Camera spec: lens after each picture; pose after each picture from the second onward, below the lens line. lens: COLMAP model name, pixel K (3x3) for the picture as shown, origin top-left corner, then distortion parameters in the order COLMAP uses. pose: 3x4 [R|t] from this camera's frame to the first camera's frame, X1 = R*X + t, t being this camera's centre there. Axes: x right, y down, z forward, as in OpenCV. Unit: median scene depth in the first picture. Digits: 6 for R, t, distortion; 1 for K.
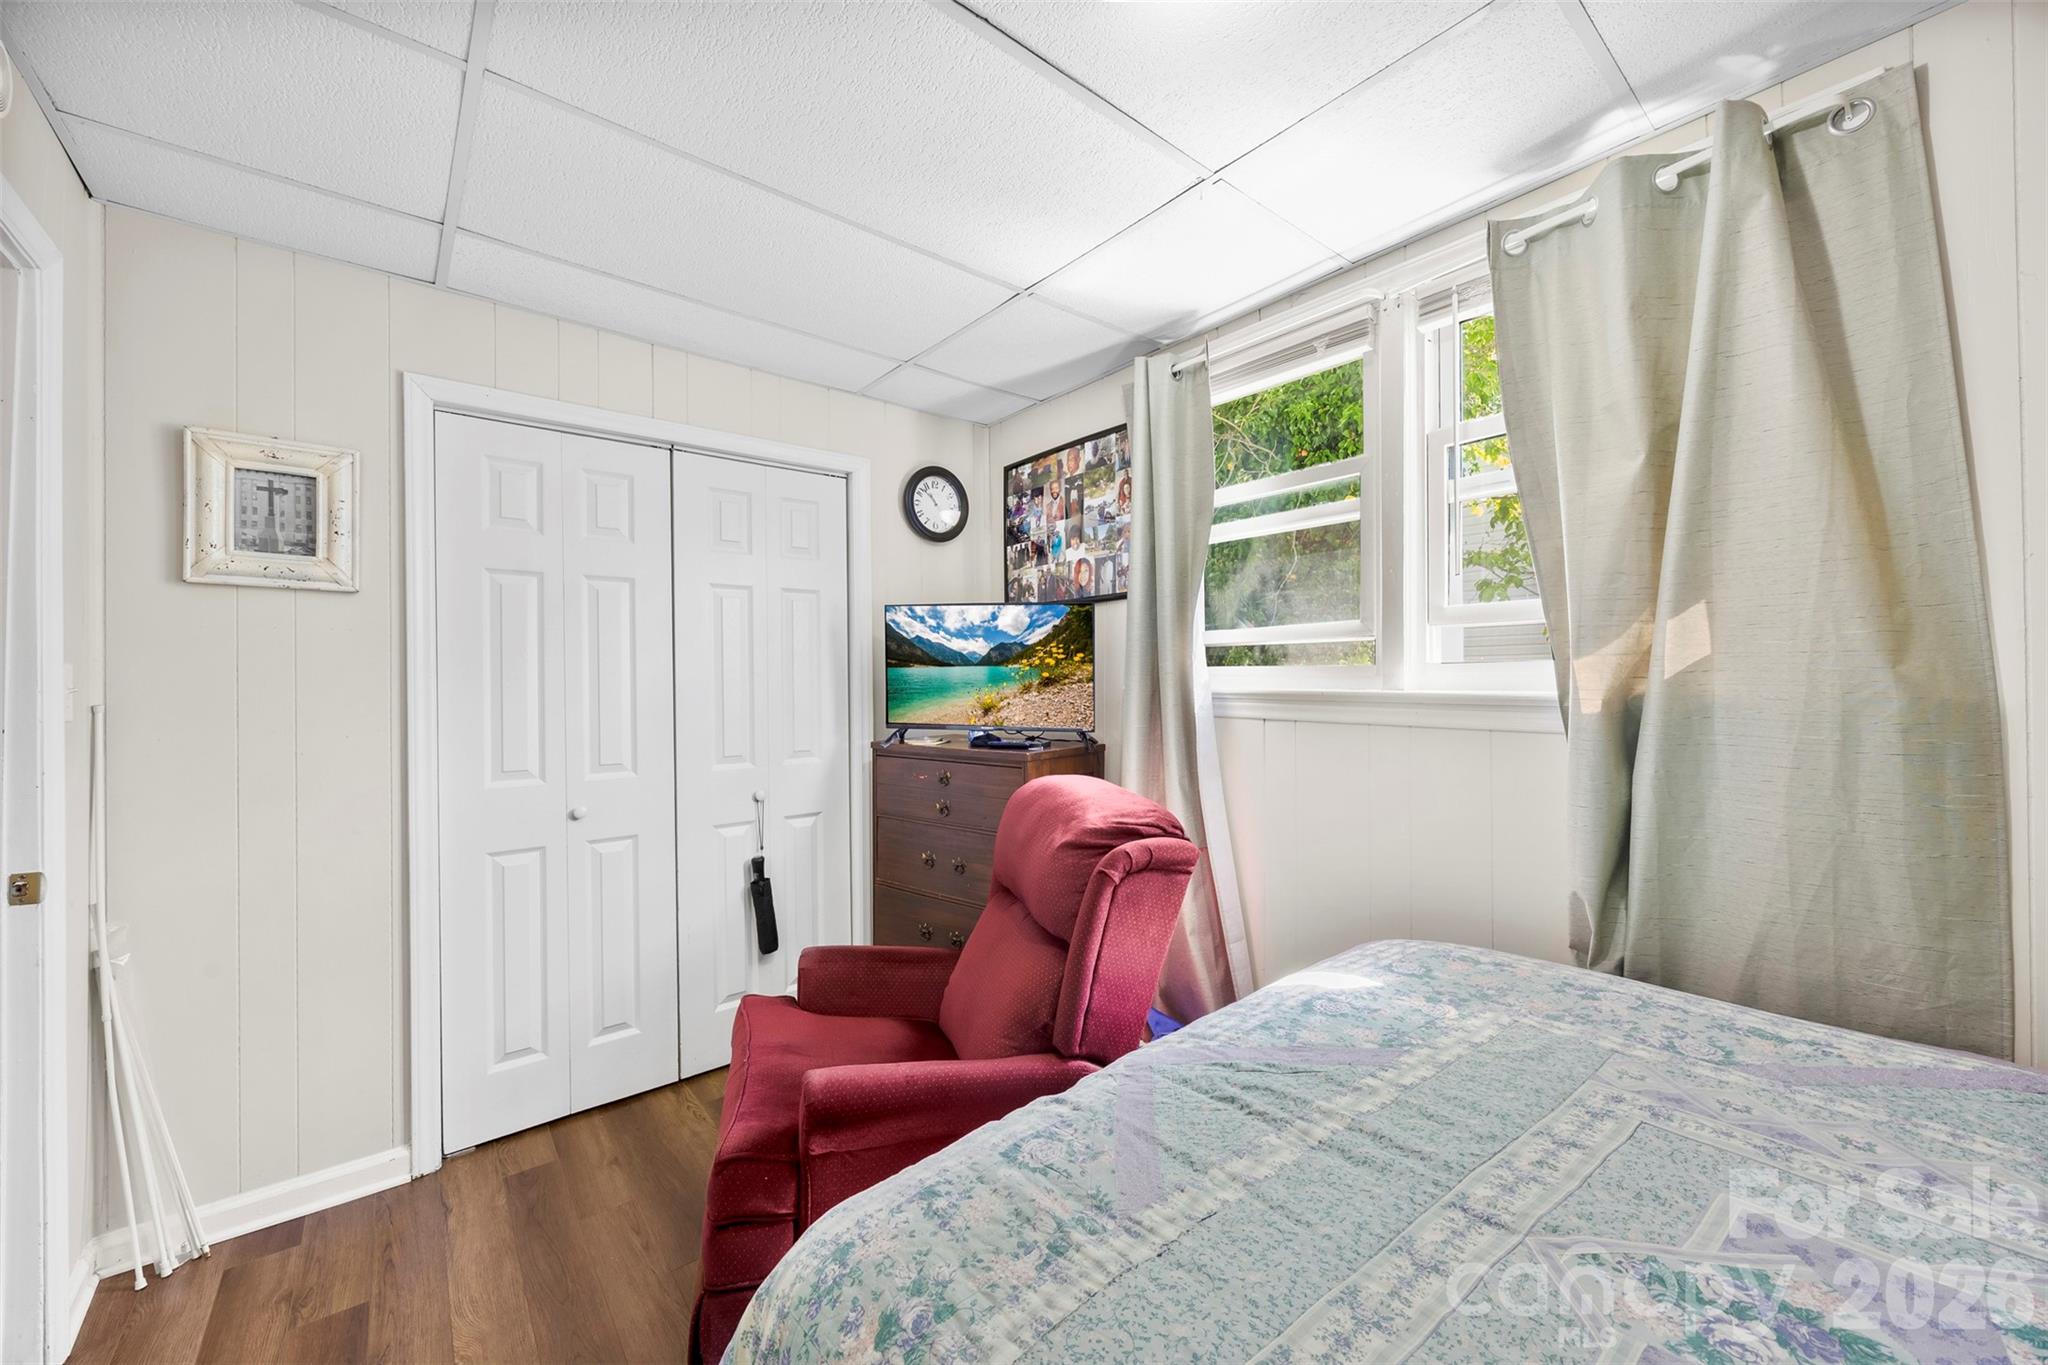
lens RADIAL K [[779.2, 0, 1025.3], [0, 779.2, 703.4], [0, 0, 1]] dist [-0.000342, 0.000057]
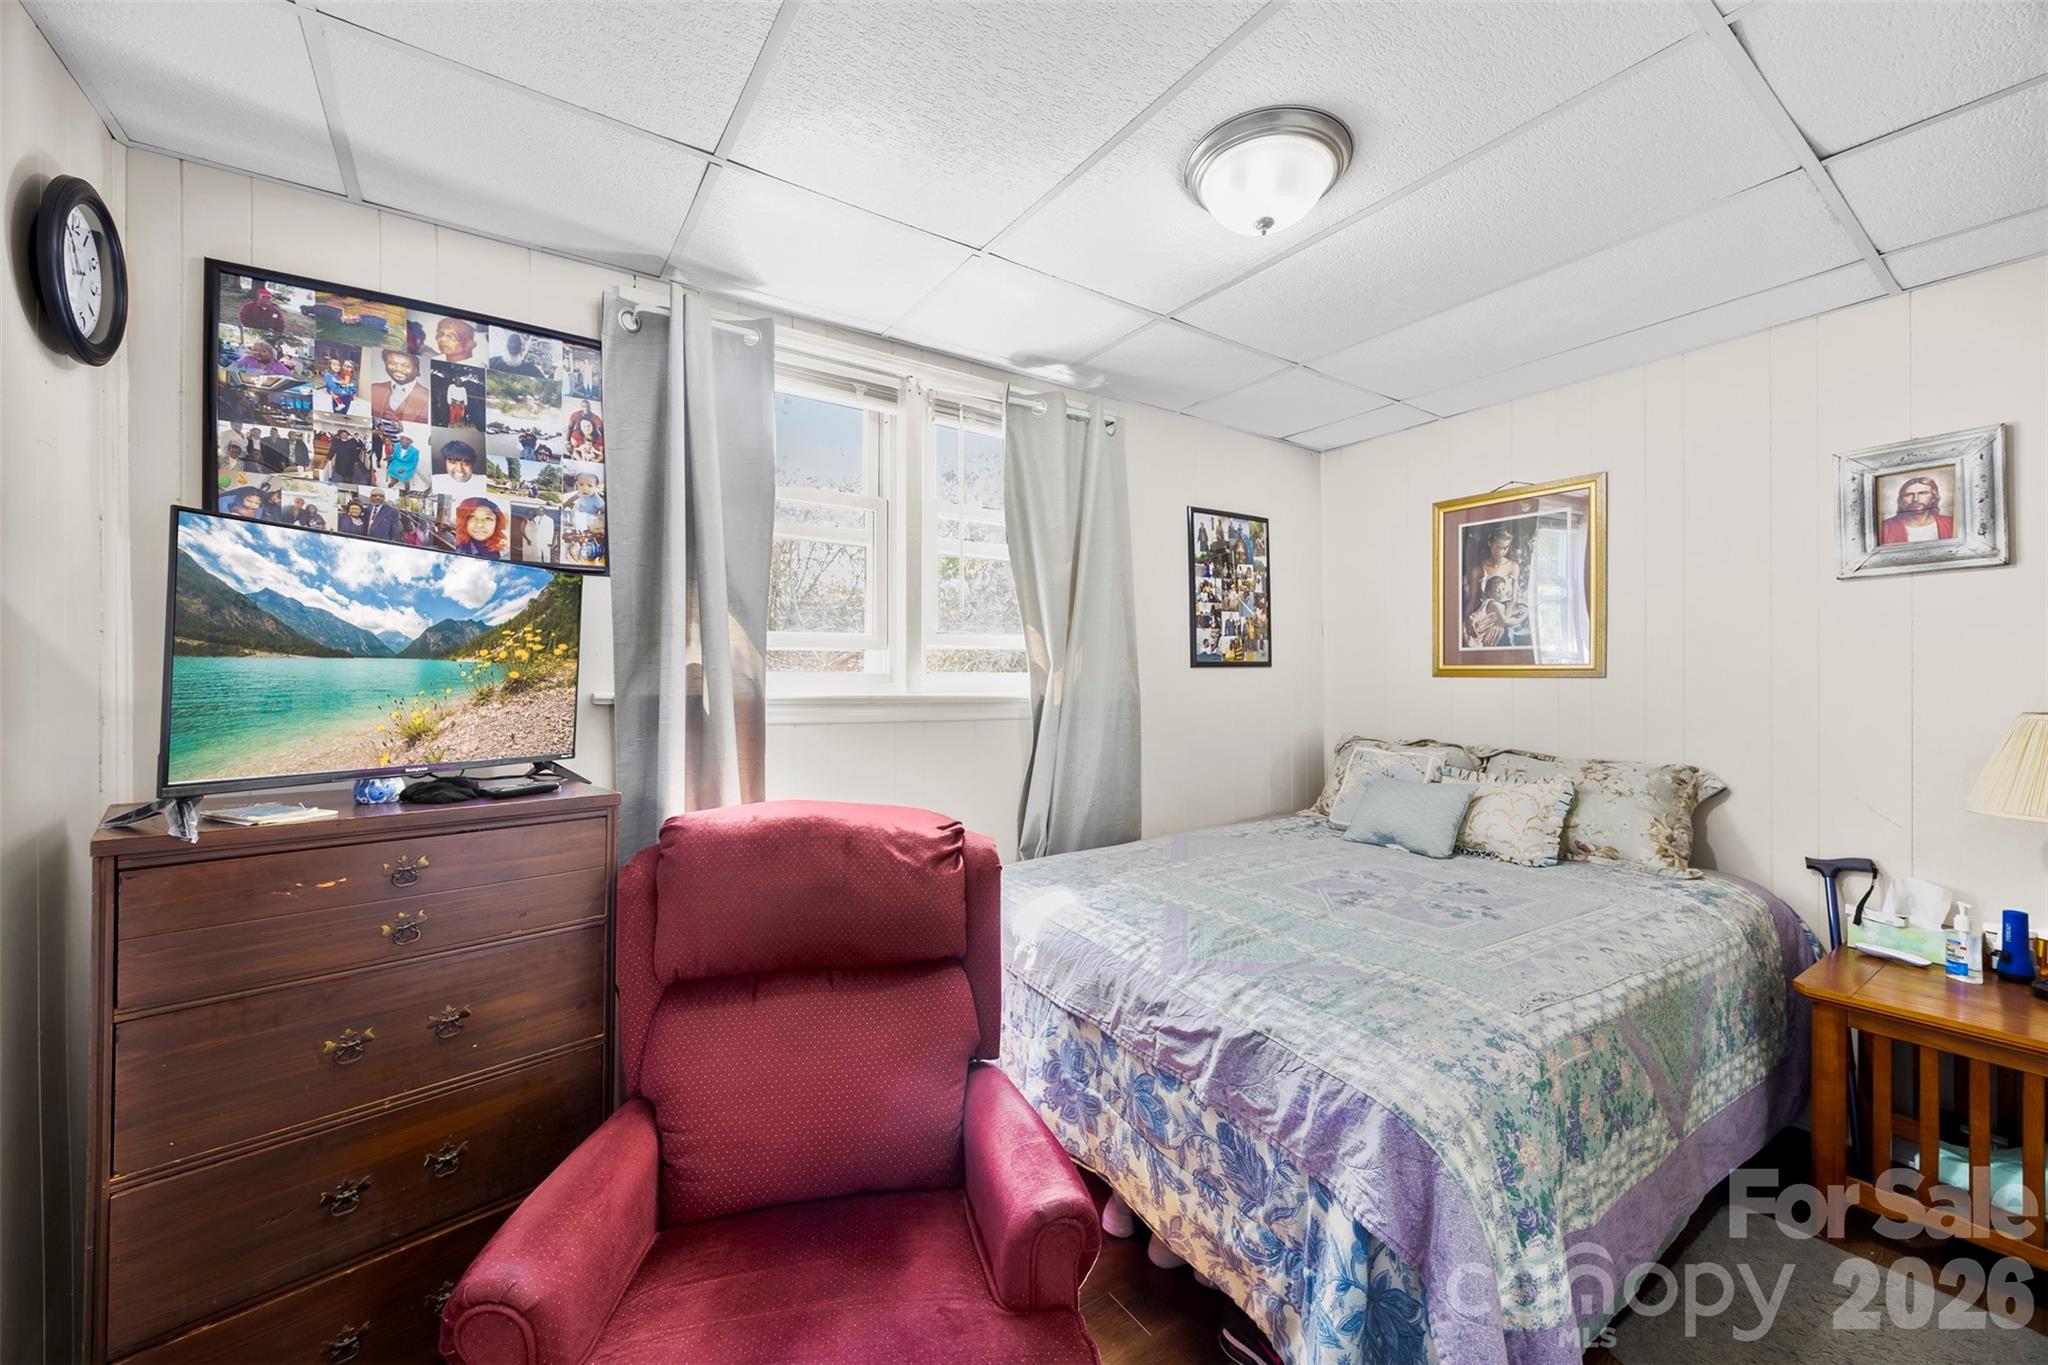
lens RADIAL K [[789.1, 0, 1020.3], [0, 789.1, 678.4], [0, 0, 1]] dist [-0.001877, 0.000118]
pose [[0.093046, 0.003069, 0.995657, -0.569750], [0.026940, 0.999621, -0.005599, -0.018886], [-0.995297, 0.027344, 0.092928, 0.513869]]
